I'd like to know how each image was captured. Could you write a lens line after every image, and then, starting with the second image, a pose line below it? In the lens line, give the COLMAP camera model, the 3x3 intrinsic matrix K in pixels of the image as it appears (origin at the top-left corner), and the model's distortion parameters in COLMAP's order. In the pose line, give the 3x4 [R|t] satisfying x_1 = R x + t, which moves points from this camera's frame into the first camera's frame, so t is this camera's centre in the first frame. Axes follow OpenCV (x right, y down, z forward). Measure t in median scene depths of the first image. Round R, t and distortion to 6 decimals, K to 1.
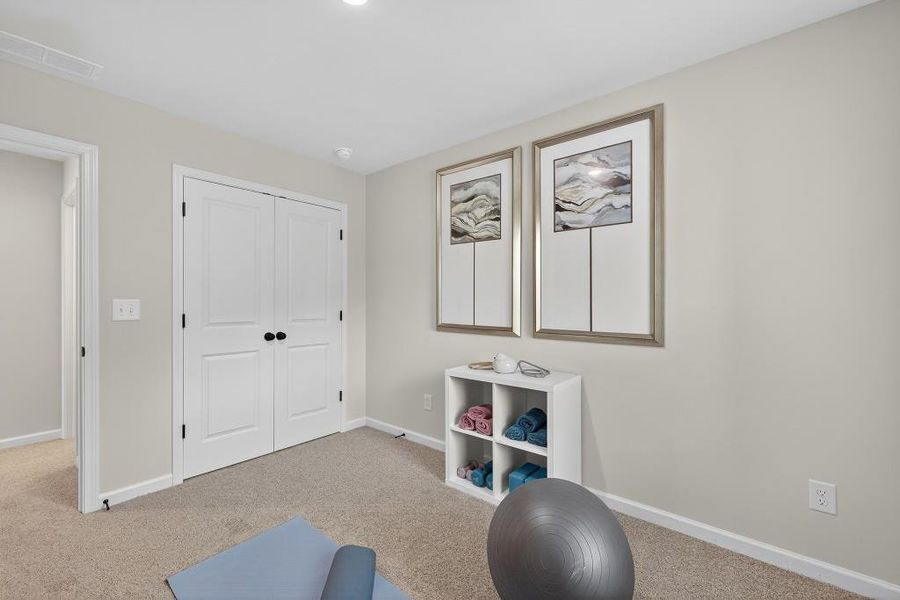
lens RADIAL K [[373.6, 0, 445.2], [0, 373.6, 300.3], [0, 0, 1]] dist [0.001831, 0.000095]
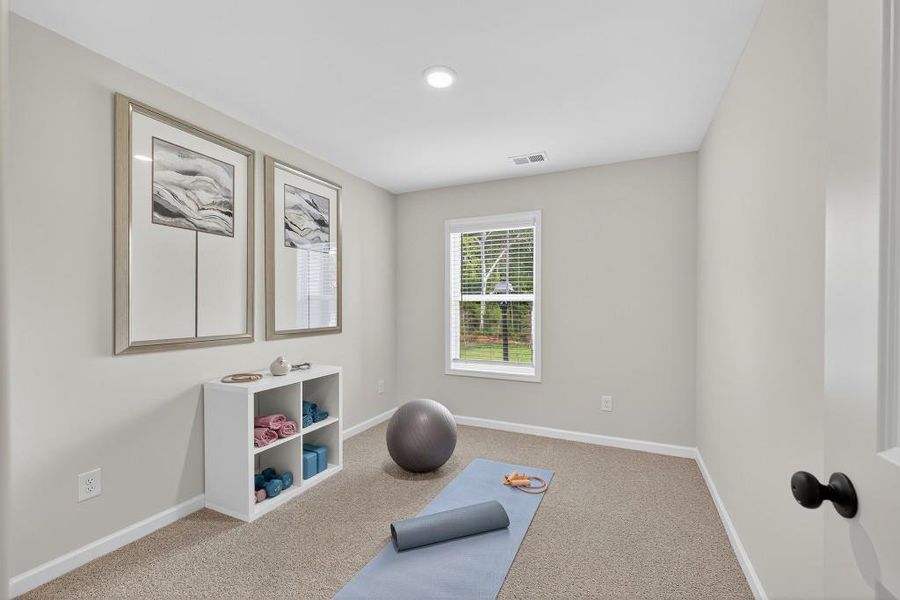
lens RADIAL K [[373.6, 0, 445.2], [0, 373.6, 300.3], [0, 0, 1]] dist [0.001831, 0.000095]
pose [[-0.239169, 0.011377, 0.970911, -0.848417], [-0.000474, 0.999930, -0.011834, -0.000771], [-0.970978, -0.003291, -0.239147, 0.710590]]
